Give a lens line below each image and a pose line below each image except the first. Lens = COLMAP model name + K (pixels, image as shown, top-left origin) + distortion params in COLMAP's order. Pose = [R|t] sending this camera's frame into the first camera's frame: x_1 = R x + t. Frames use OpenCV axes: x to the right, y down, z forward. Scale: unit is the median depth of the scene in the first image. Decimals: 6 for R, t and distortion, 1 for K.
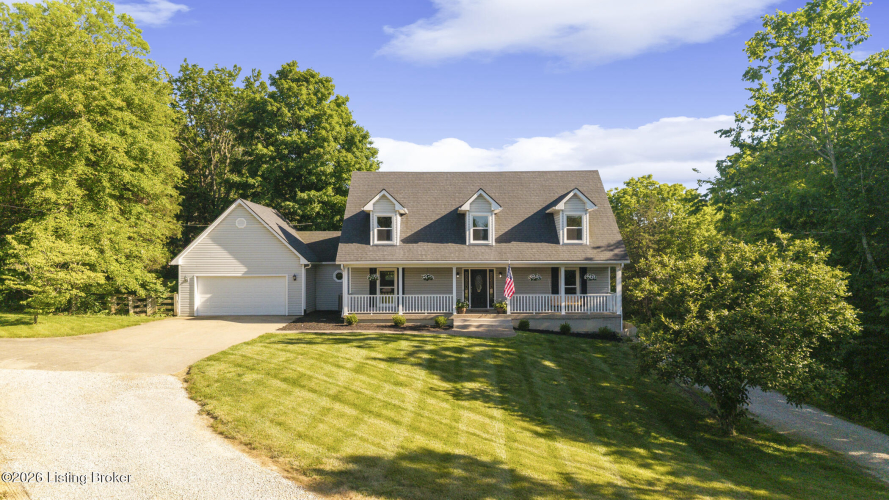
lens RADIAL K [[603.2, 0, 447.7], [0, 603.2, 245.5], [0, 0, 1]] dist [0.023635, -0.022344]
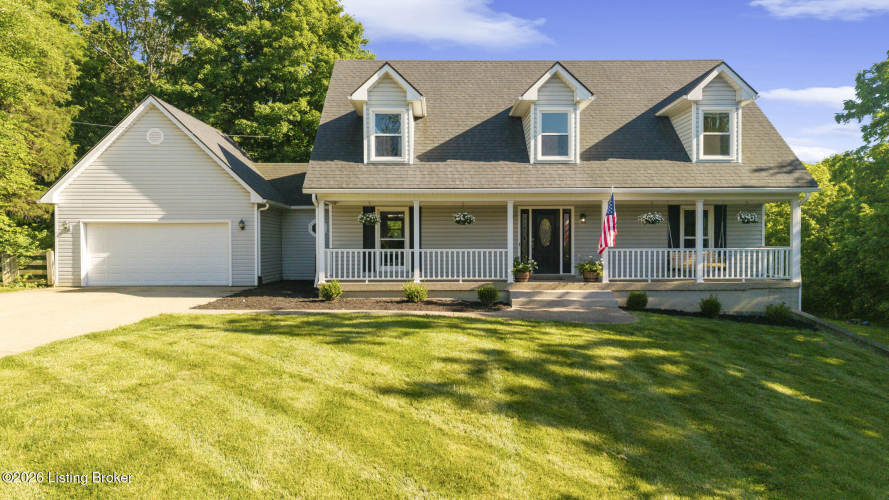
lens RADIAL K [[603.2, 0, 440.2], [0, 603.2, 245.5], [0, 0, 1]] dist [0.023635, -0.022344]
pose [[0.999982, 0.001285, -0.005941, -0.049685], [-0.001107, 0.999552, 0.029905, 0.058639], [0.005976, -0.029898, 0.999535, 0.405395]]
